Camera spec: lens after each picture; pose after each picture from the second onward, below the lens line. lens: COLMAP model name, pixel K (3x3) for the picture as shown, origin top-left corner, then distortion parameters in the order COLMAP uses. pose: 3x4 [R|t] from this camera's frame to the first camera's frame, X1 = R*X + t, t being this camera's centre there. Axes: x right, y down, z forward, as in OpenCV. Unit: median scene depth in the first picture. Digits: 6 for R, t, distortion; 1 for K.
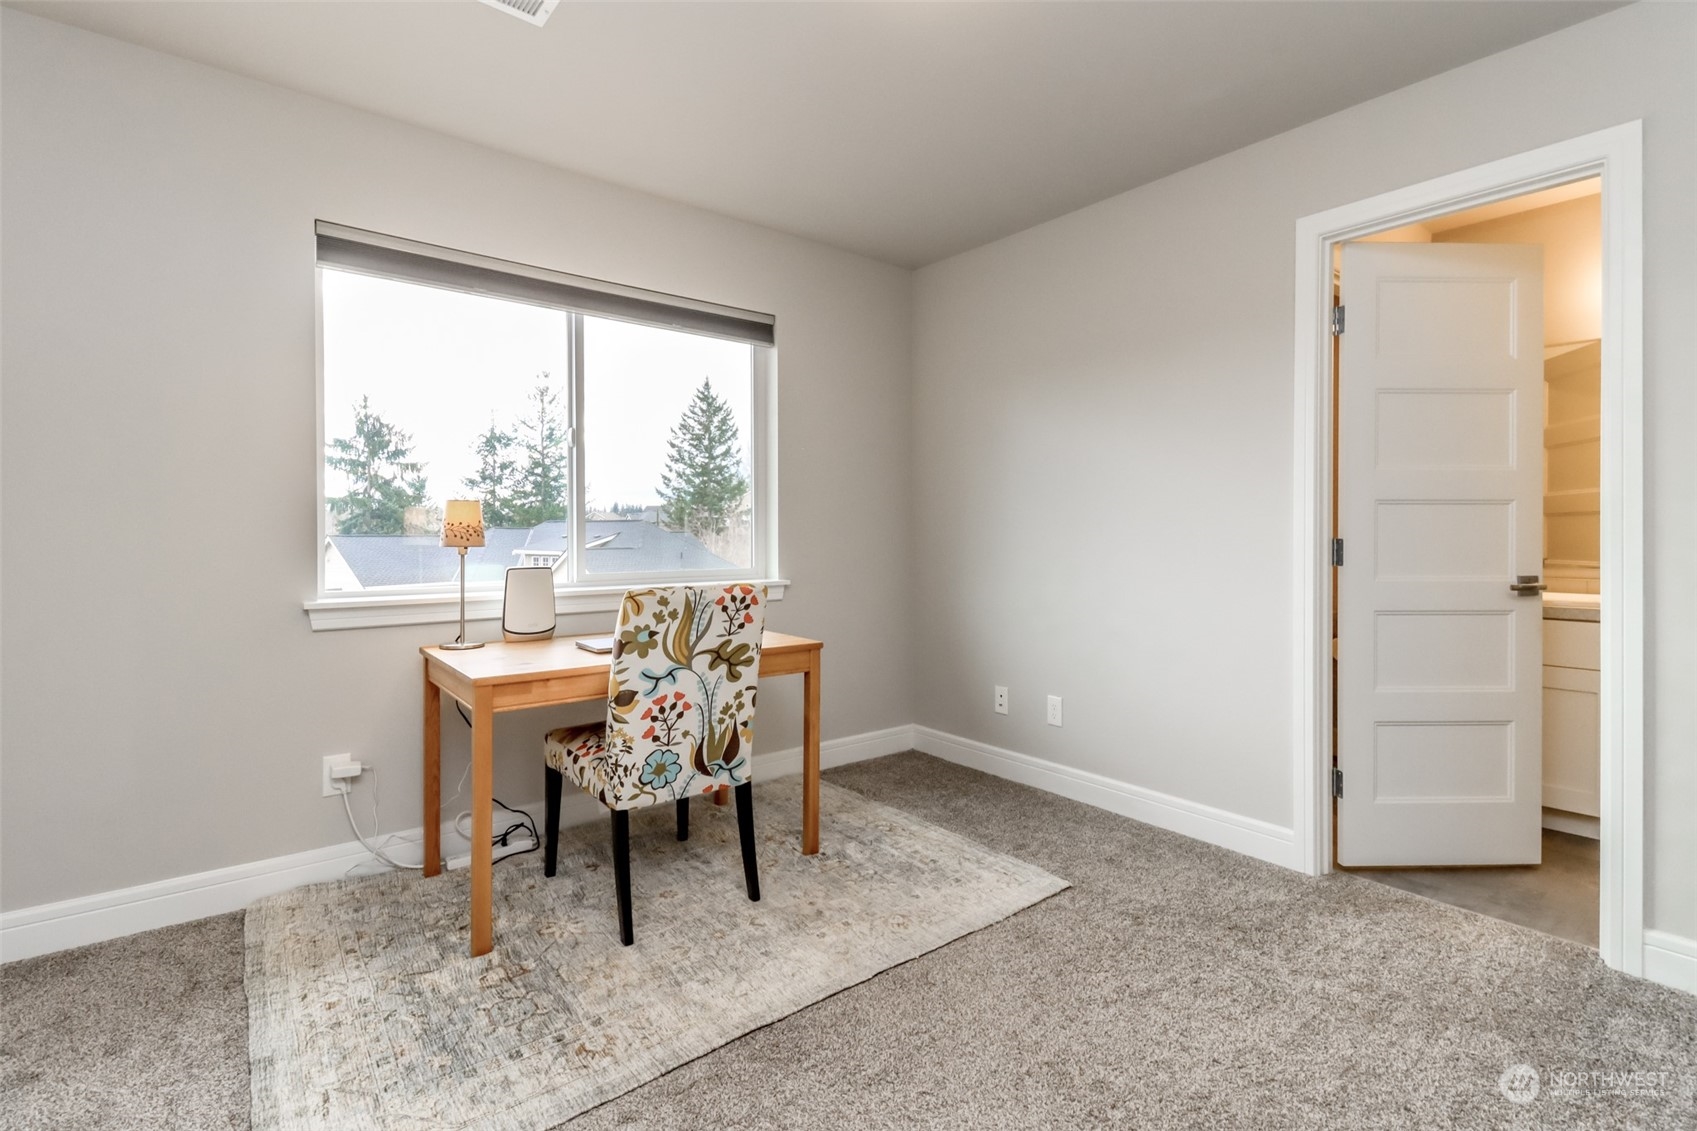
lens RADIAL K [[784.6, 0, 853.8], [0, 784.6, 548.9], [0, 0, 1]] dist [0.011638, -0.004528]
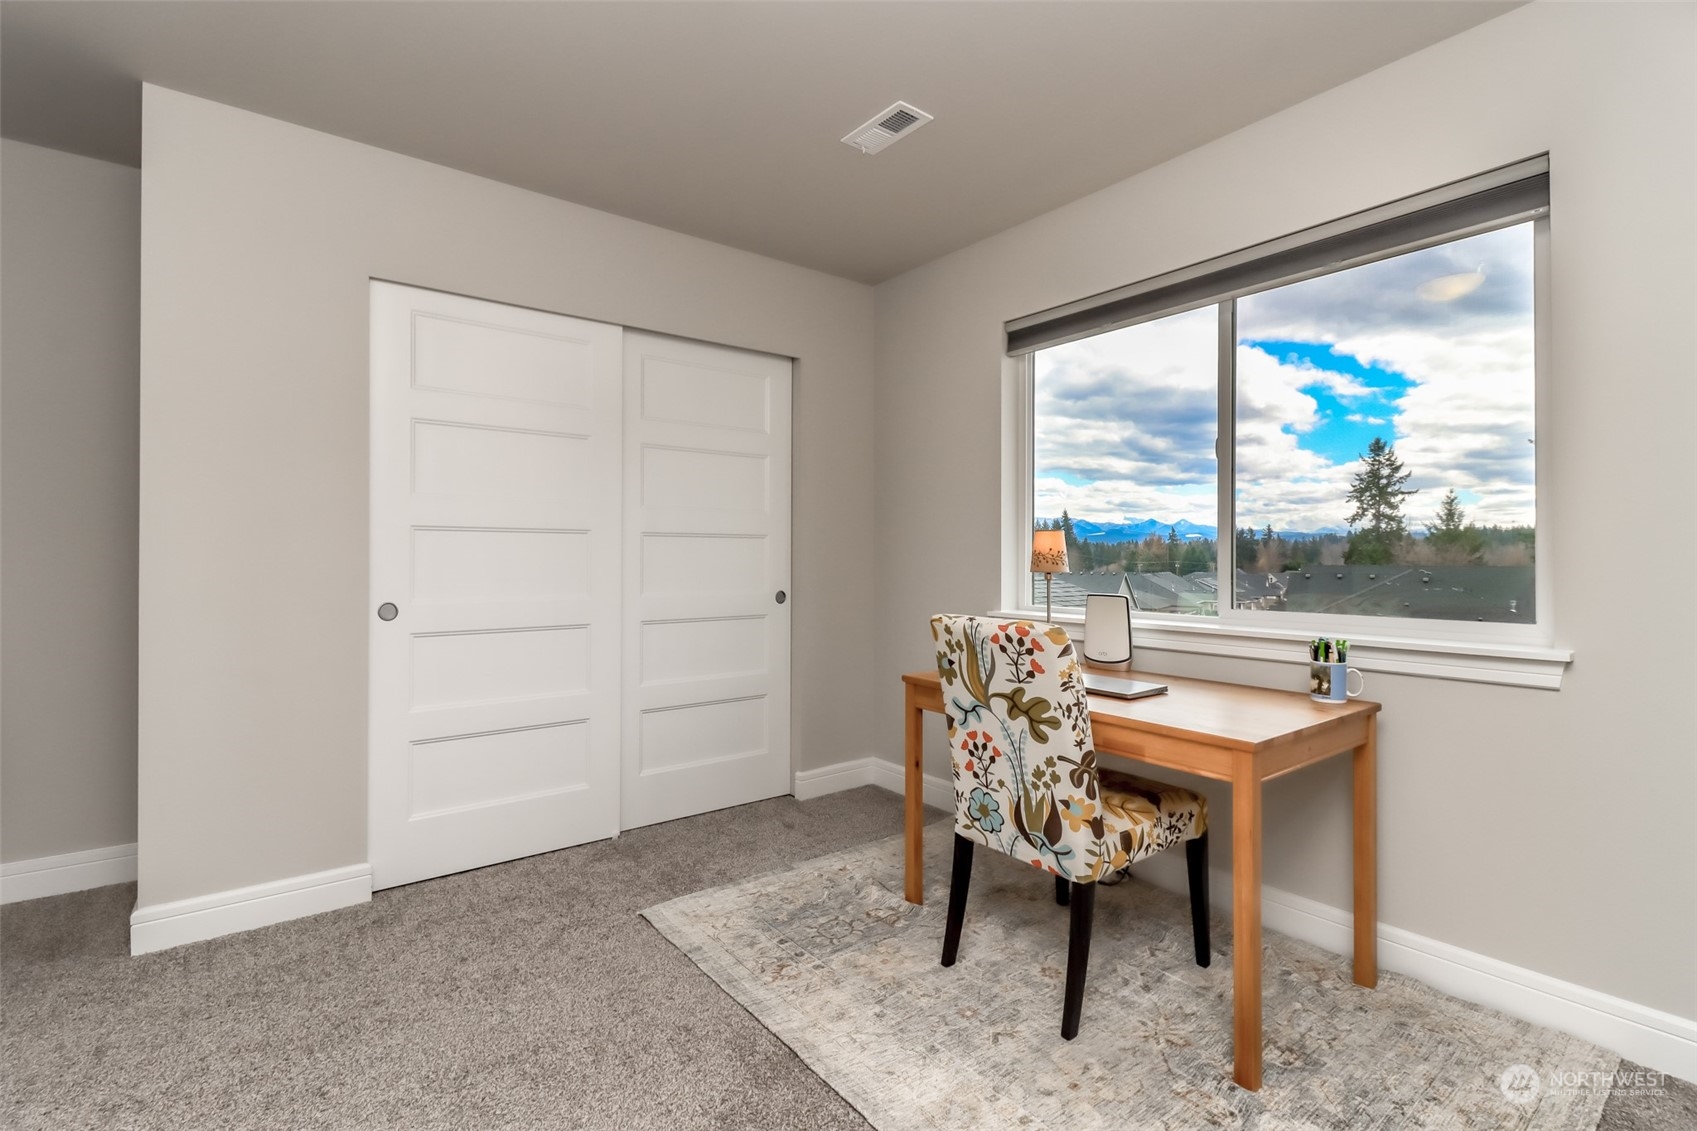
lens RADIAL K [[784.6, 0, 861.1], [0, 784.6, 557.3], [0, 0, 1]] dist [0.011638, -0.004528]
pose [[-0.023384, 0.002954, -0.999722, 0.690217], [-0.019565, 0.999803, 0.003412, -0.023362], [0.999535, 0.019639, -0.023322, 0.857335]]
